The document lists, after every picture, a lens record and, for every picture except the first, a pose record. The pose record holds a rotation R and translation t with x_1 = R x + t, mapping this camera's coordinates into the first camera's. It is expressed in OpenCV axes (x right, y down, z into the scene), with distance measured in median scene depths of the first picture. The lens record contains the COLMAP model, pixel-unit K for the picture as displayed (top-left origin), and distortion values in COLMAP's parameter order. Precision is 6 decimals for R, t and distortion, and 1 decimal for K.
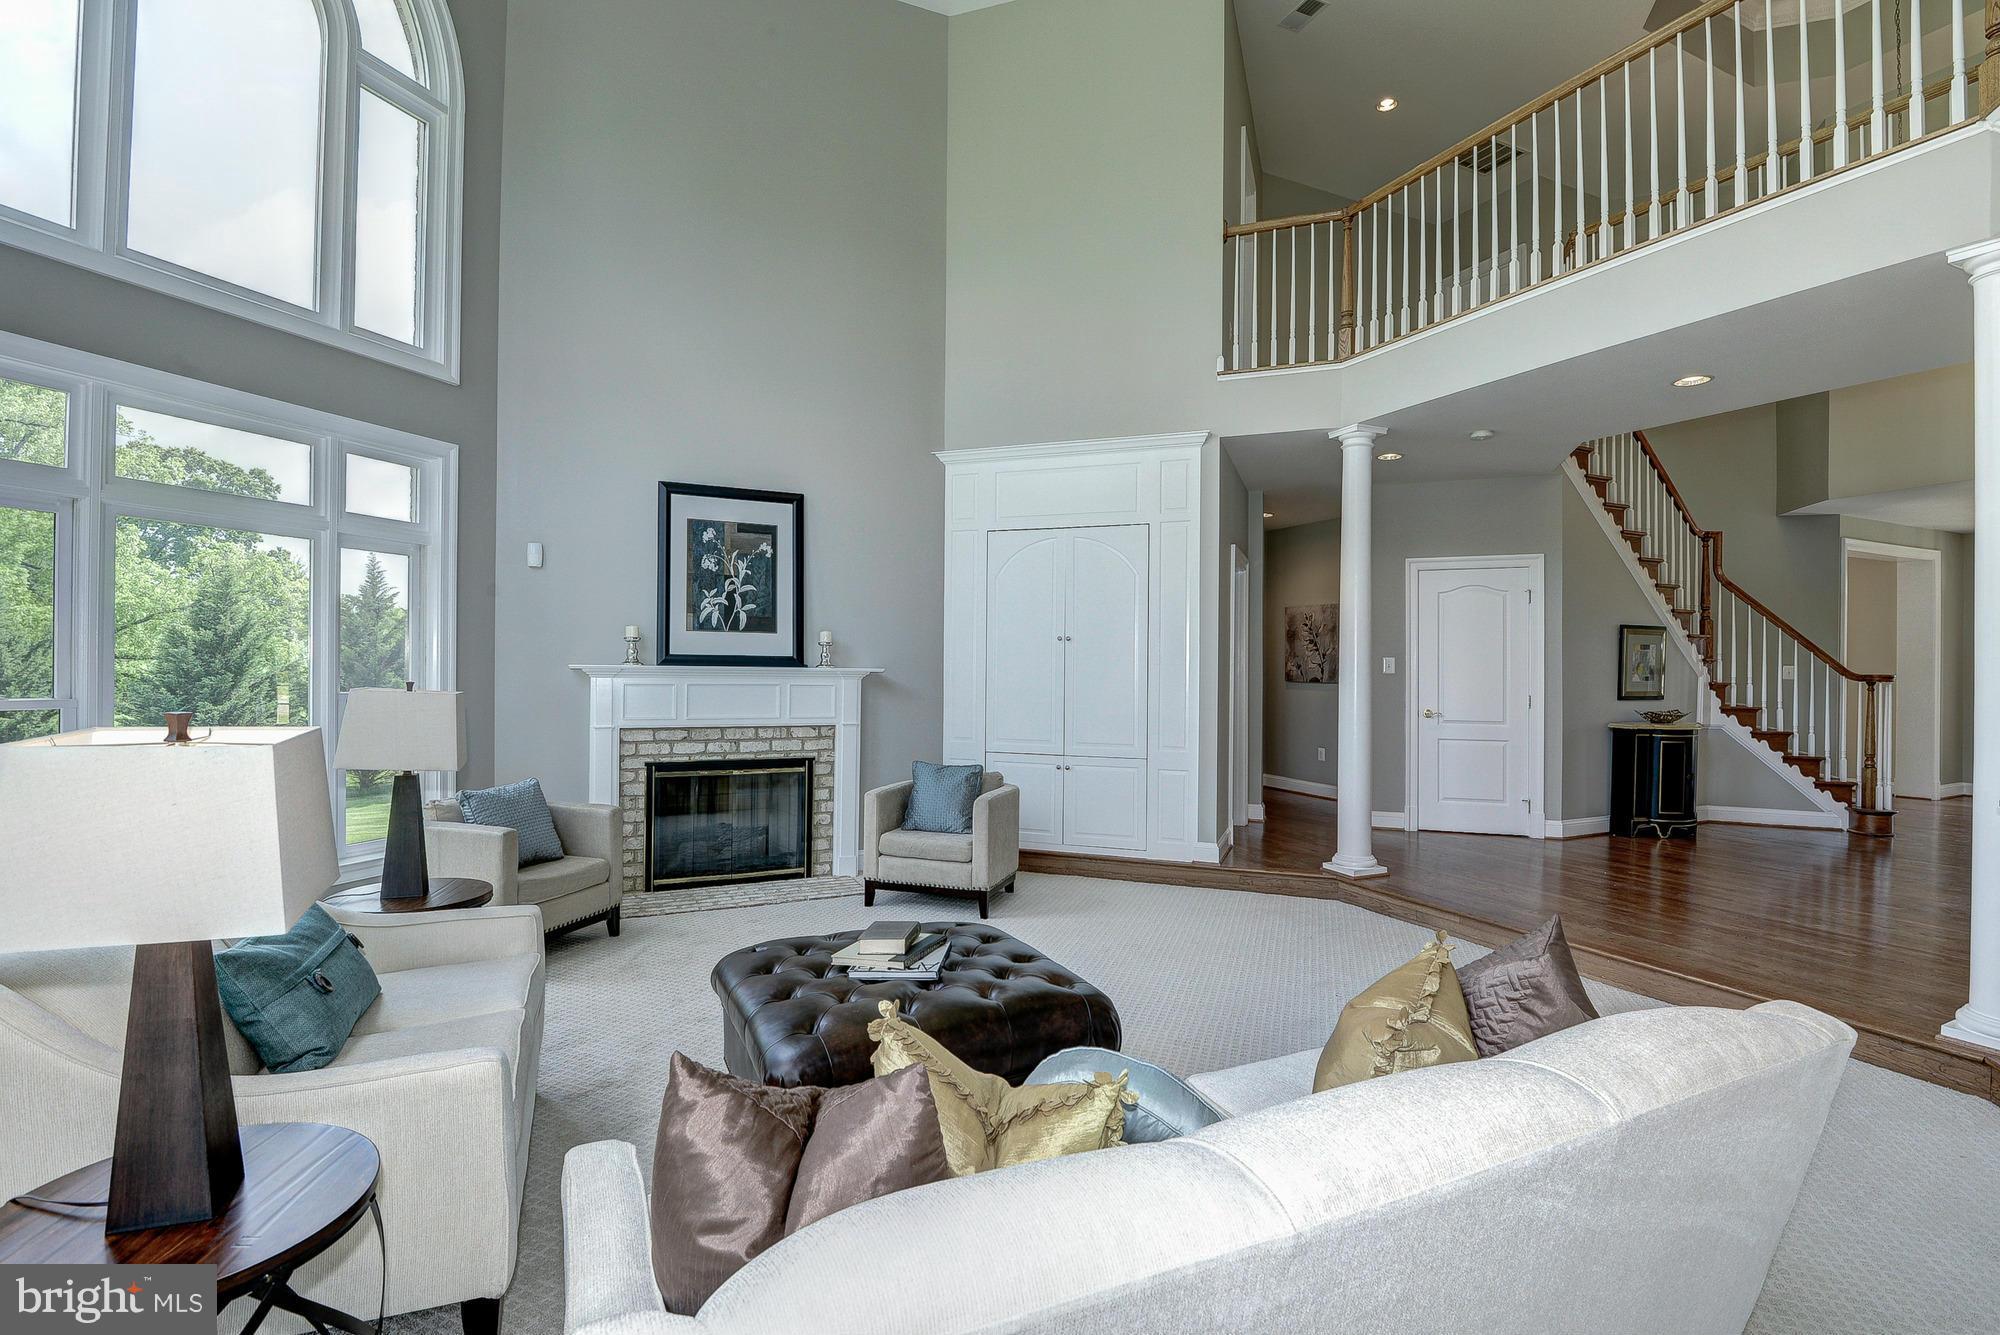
lens RADIAL K [[918.2, 0, 986.7], [0, 918.2, 663.4], [0, 0, 1]] dist [-0.004588, -0.001867]
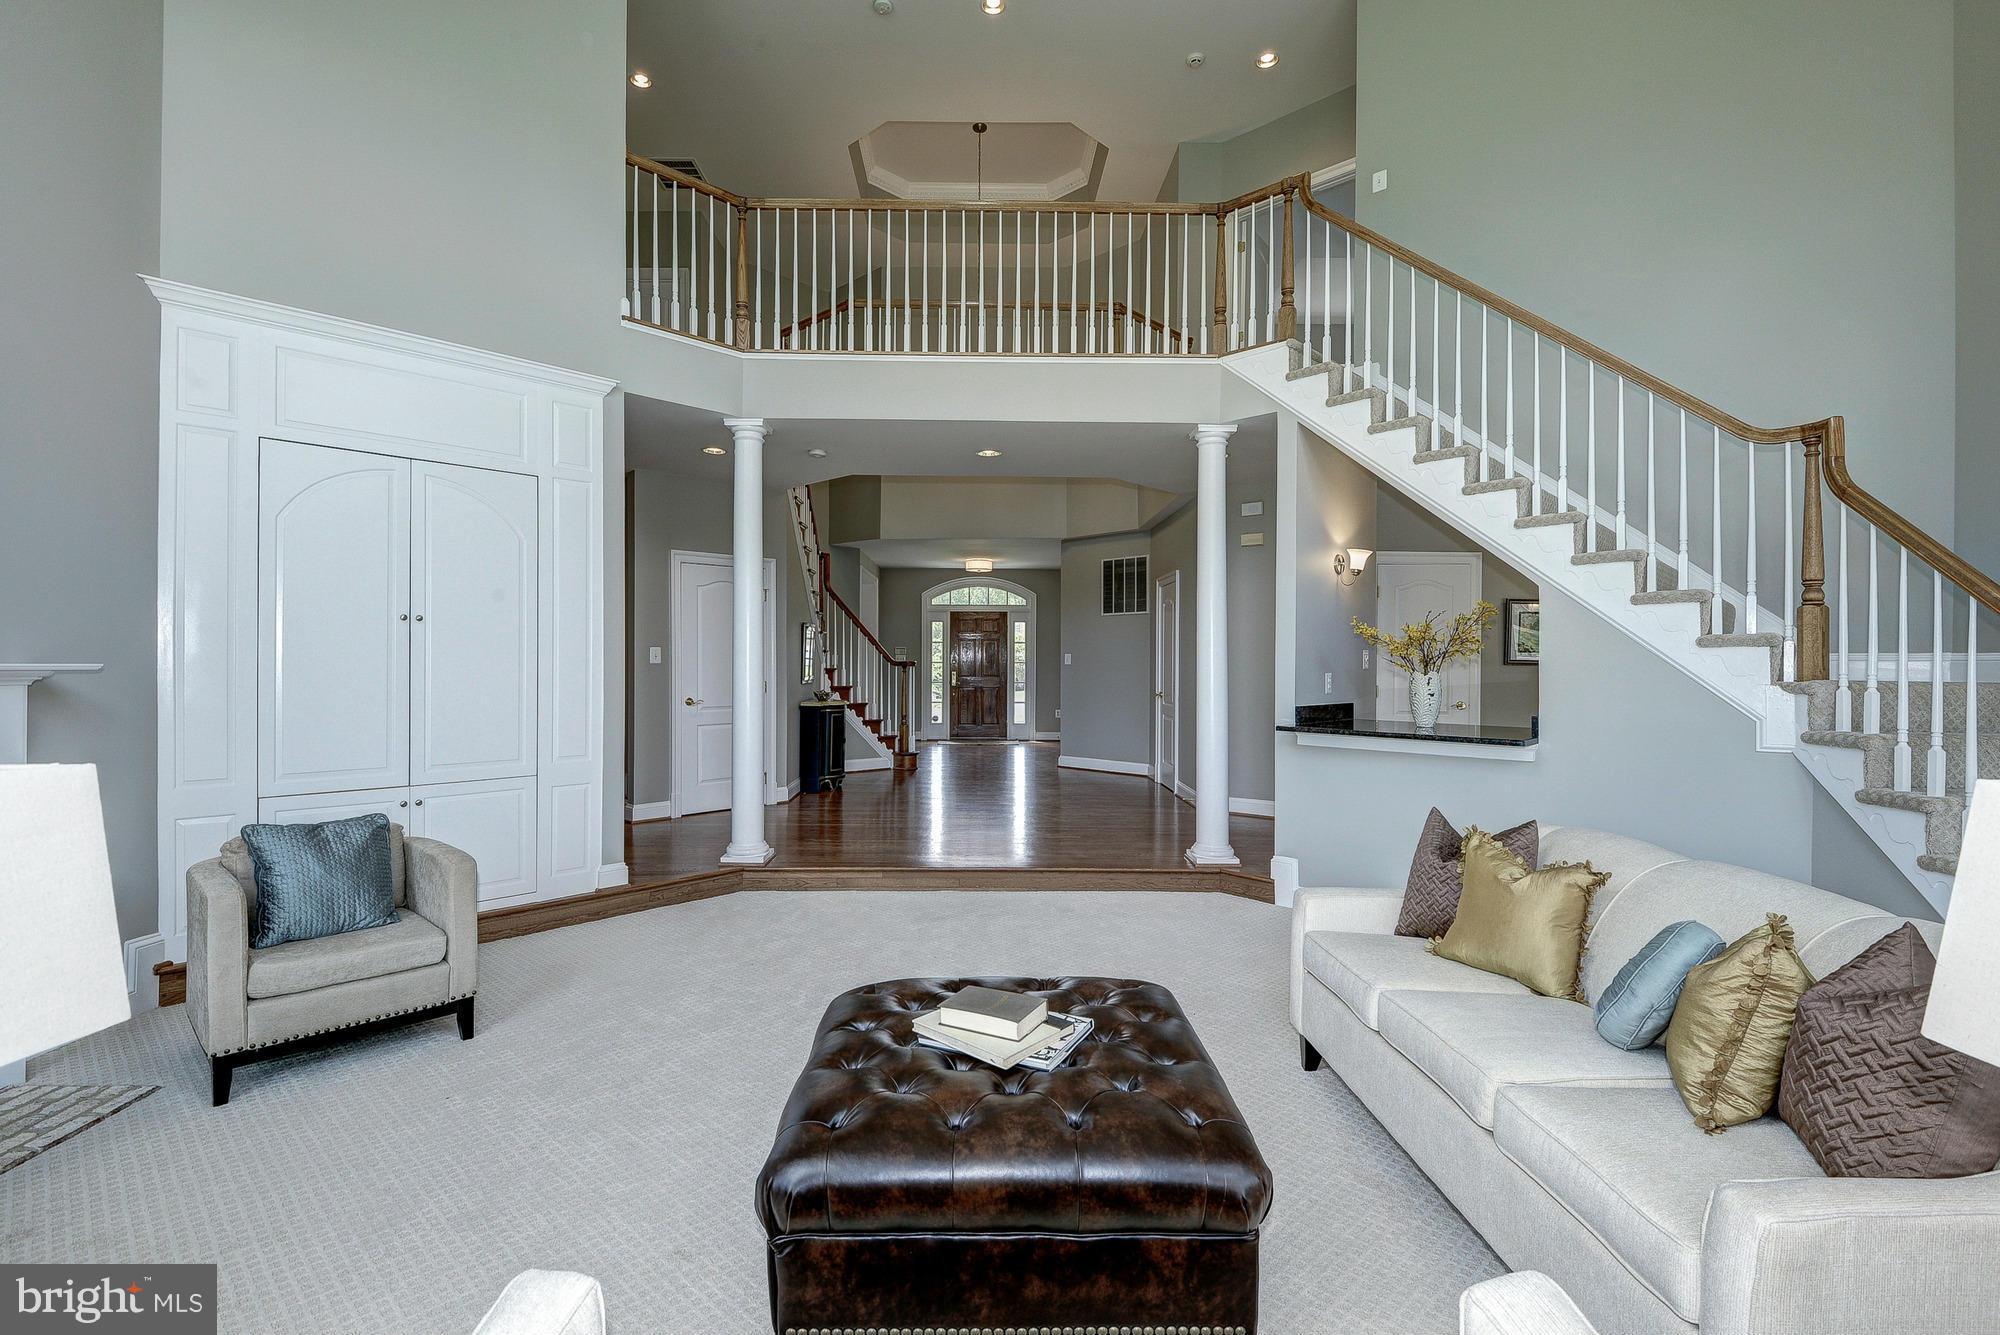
lens RADIAL K [[918.2, 0, 992.1], [0, 918.2, 661.3], [0, 0, 1]] dist [-0.004588, -0.001867]
pose [[0.389027, -0.007372, 0.921197, -0.384475], [-0.005261, 0.999934, 0.010224, -0.003797], [-0.921212, -0.008824, 0.388962, 0.323141]]
